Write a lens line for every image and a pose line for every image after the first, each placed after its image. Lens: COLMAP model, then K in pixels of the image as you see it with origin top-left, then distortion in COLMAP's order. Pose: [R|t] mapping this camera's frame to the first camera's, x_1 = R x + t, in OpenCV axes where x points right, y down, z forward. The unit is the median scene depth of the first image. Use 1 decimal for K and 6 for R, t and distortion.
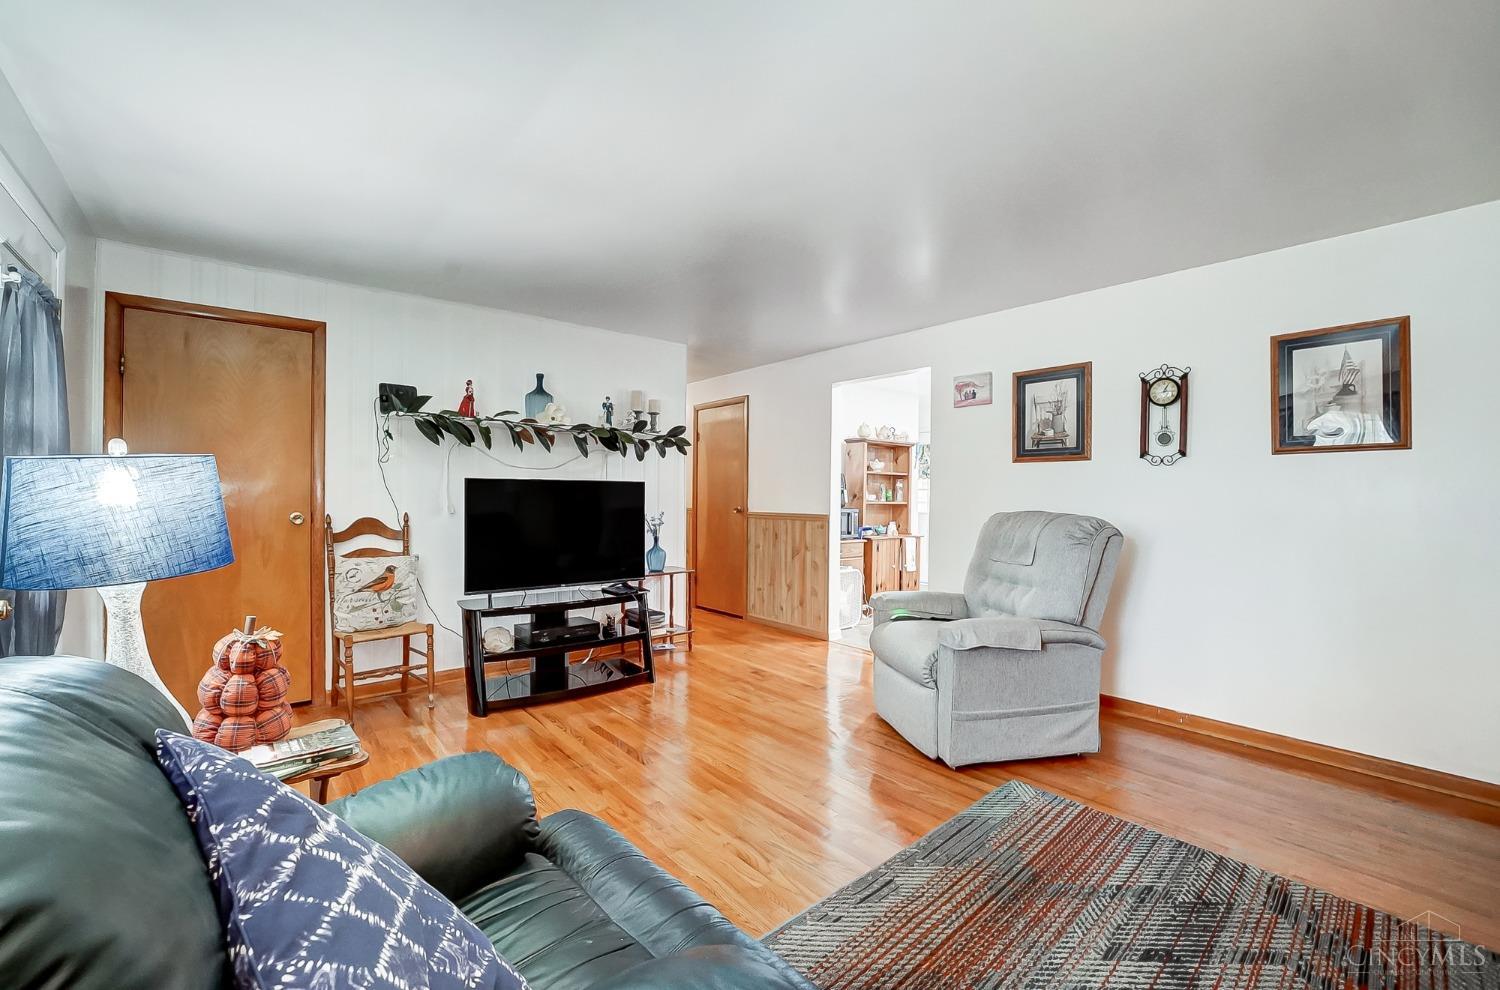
lens RADIAL K [[620.6, 0, 736.2], [0, 620.6, 499.0], [0, 0, 1]] dist [-0.025128, -0.000103]
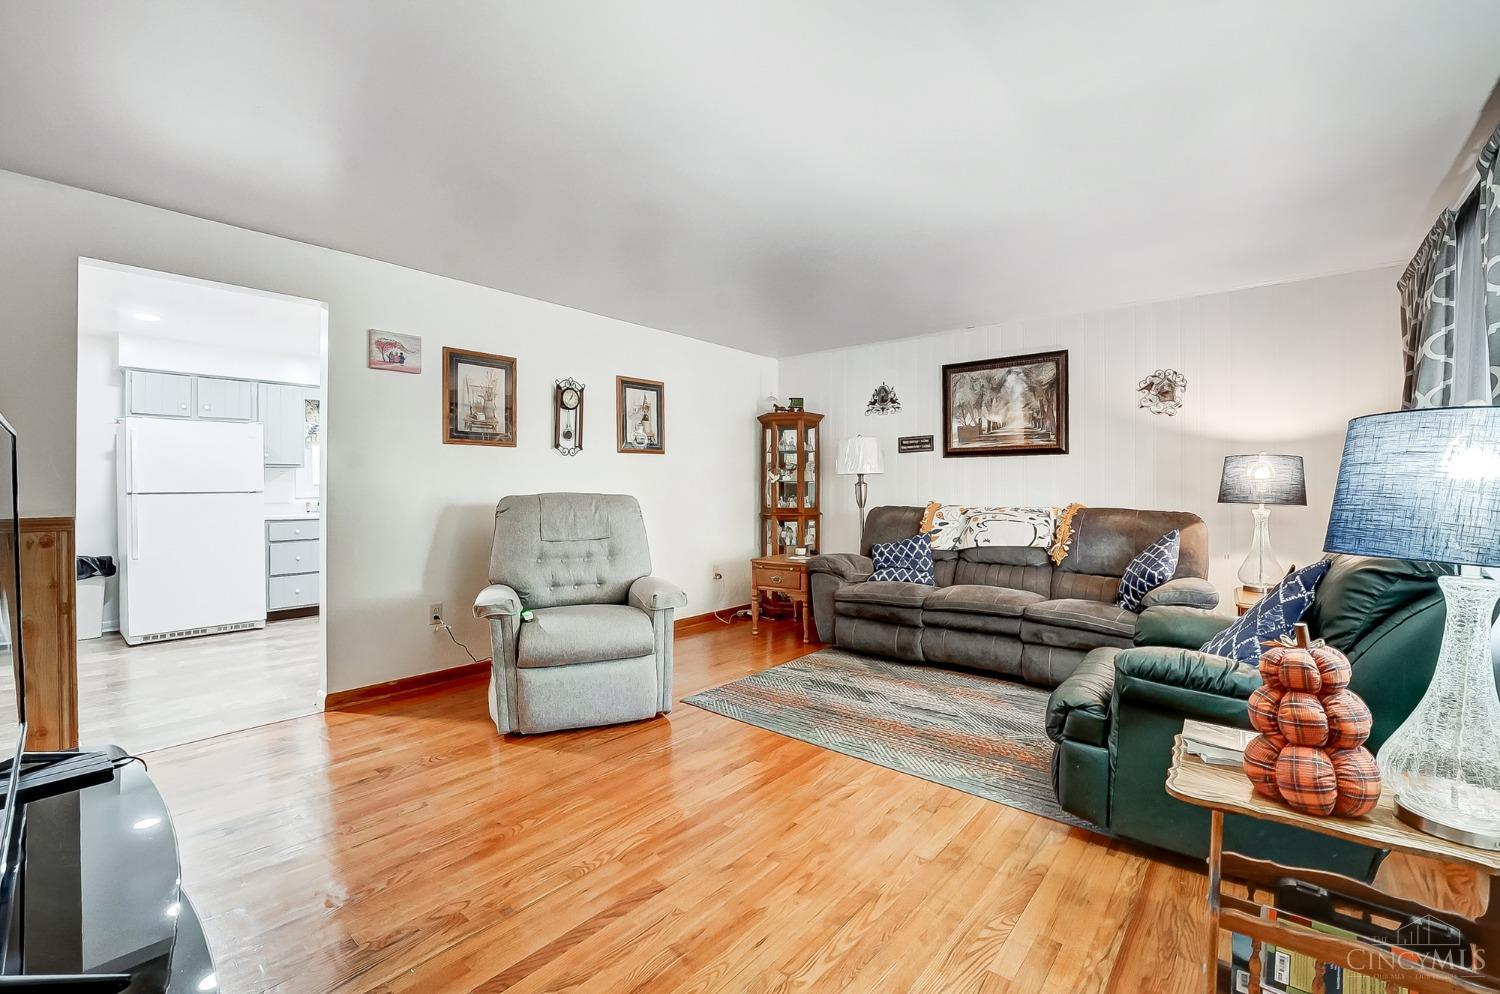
lens RADIAL K [[632.8, 0, 750.0], [0, 632.8, 497.0], [0, 0, 1]] dist [-0.027635, 0.000933]
pose [[-0.176795, -0.022141, 0.983999, -0.627143], [0.007731, 0.999685, 0.023883, 0.002715], [-0.984217, 0.011830, -0.176568, 0.798037]]
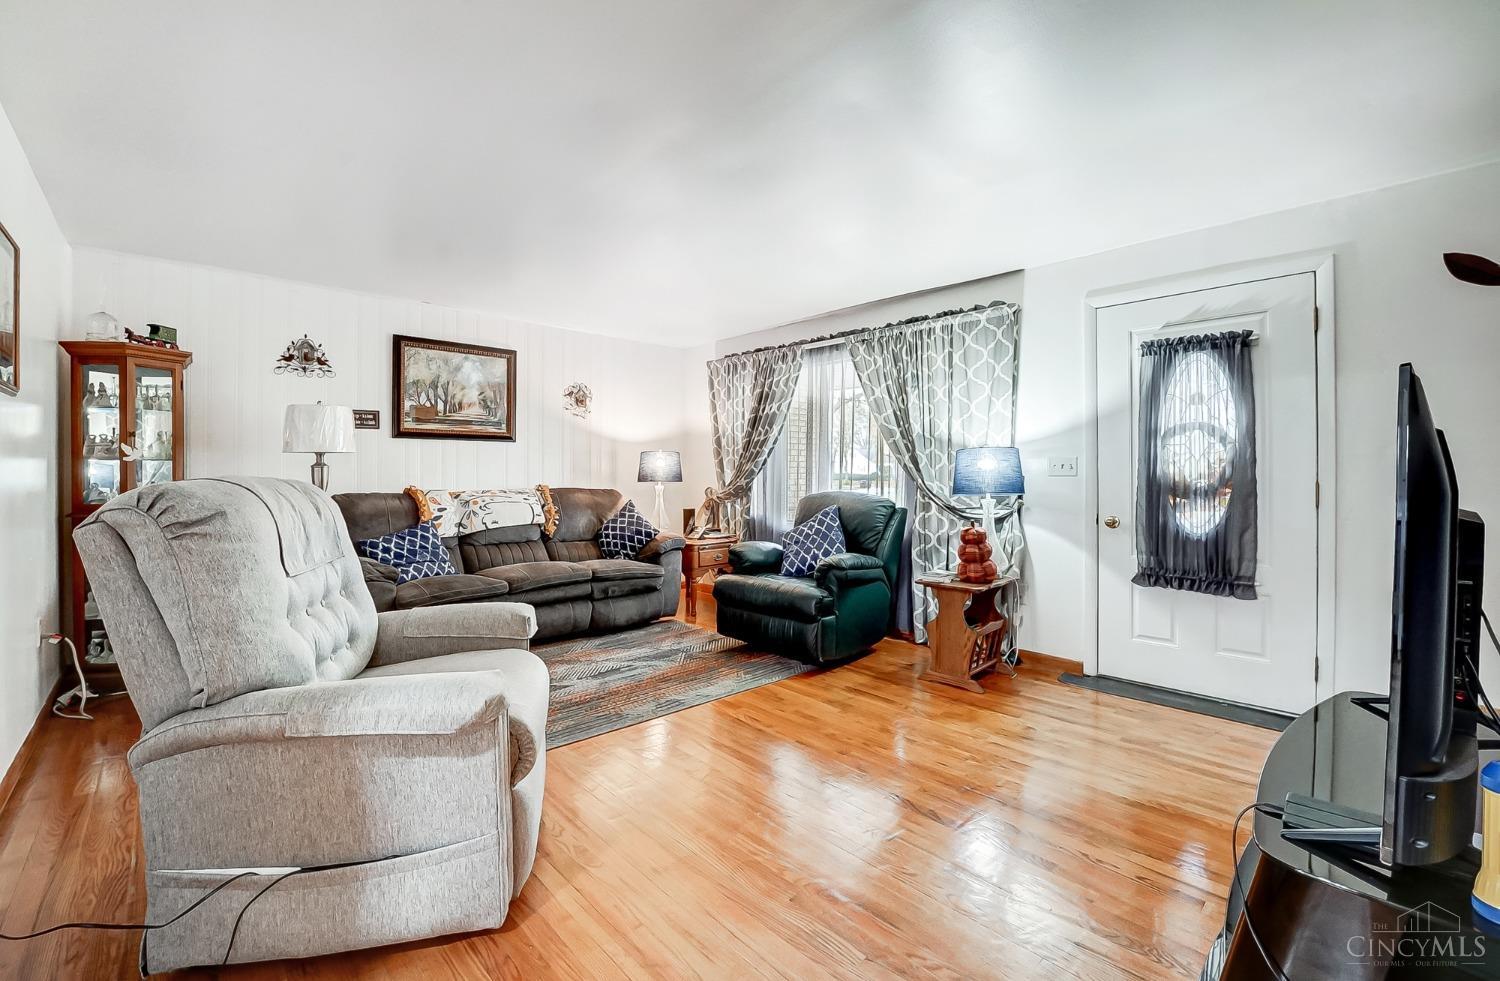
lens RADIAL K [[641.8, 0, 700.7], [0, 641.8, 483.2], [0, 0, 1]] dist [-0.001617, -0.000125]
pose [[-0.999830, -0.009876, -0.015574, 0.099333], [-0.010269, 0.999625, 0.025366, 0.004299], [0.015317, 0.025522, -0.999557, 1.426381]]
